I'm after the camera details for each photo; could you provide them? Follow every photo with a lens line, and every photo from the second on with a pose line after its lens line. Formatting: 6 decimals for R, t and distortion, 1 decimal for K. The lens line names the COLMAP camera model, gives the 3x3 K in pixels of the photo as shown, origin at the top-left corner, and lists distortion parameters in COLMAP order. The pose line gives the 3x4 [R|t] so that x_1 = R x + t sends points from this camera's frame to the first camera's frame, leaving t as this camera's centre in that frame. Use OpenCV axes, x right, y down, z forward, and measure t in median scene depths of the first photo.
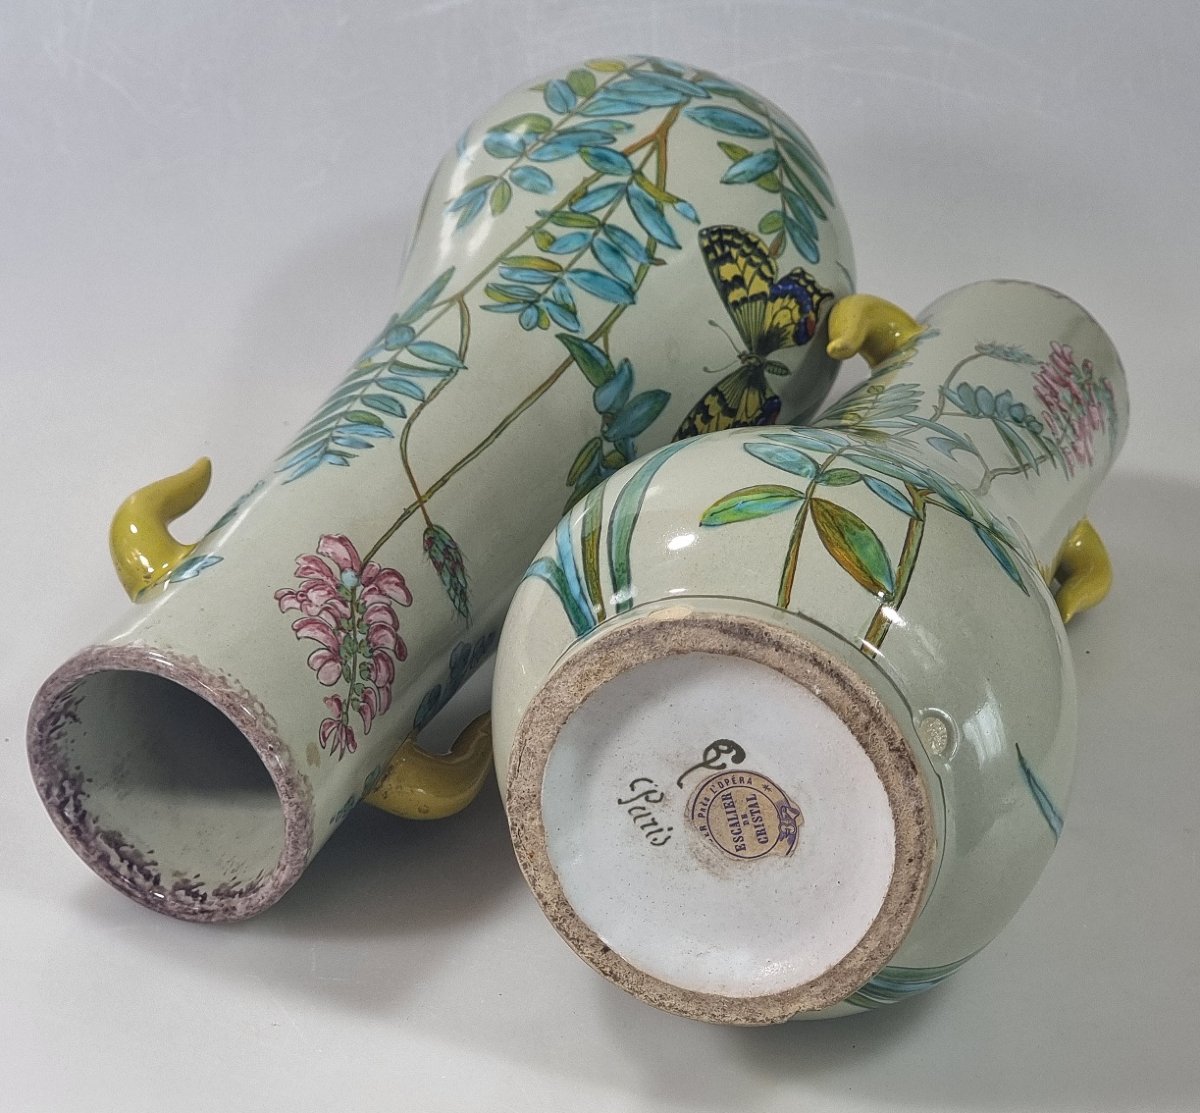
lens RADIAL K [[3244.6, 0, 601.7], [0, 3244.6, 558.5], [0, 0, 1]] dist [-0.918610, 0.000000]
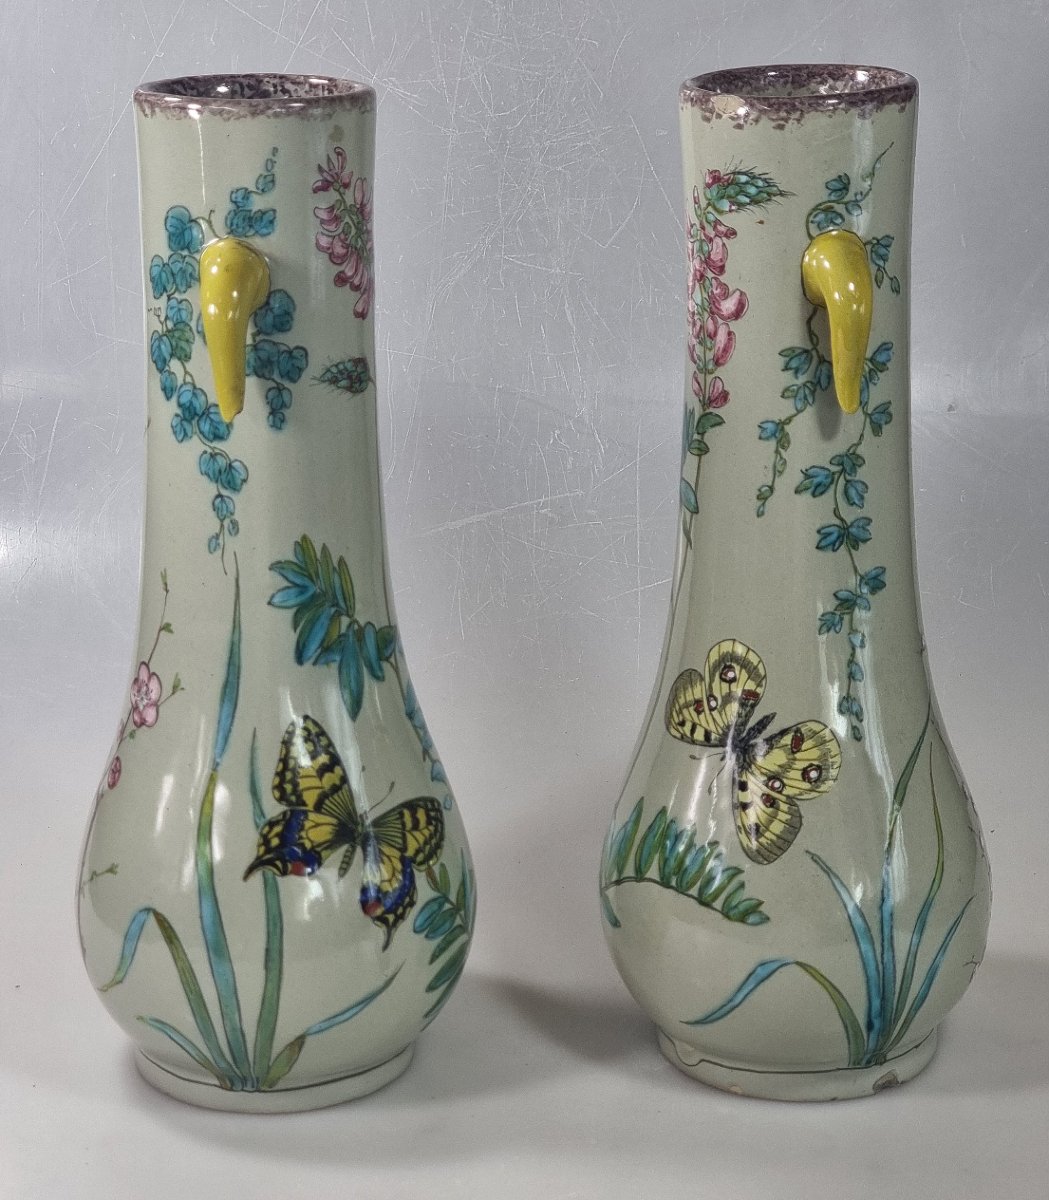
lens RADIAL K [[2798.2, 0, 524.6], [0, 2798.2, 588.9], [0, 0, 1]] dist [-0.506733, 0.000000]
pose [[0.378517, 0.625403, -0.682346, 0.707528], [-0.673371, -0.319734, -0.666590, 0.599851], [-0.635056, 0.711787, 0.300104, 0.622994]]
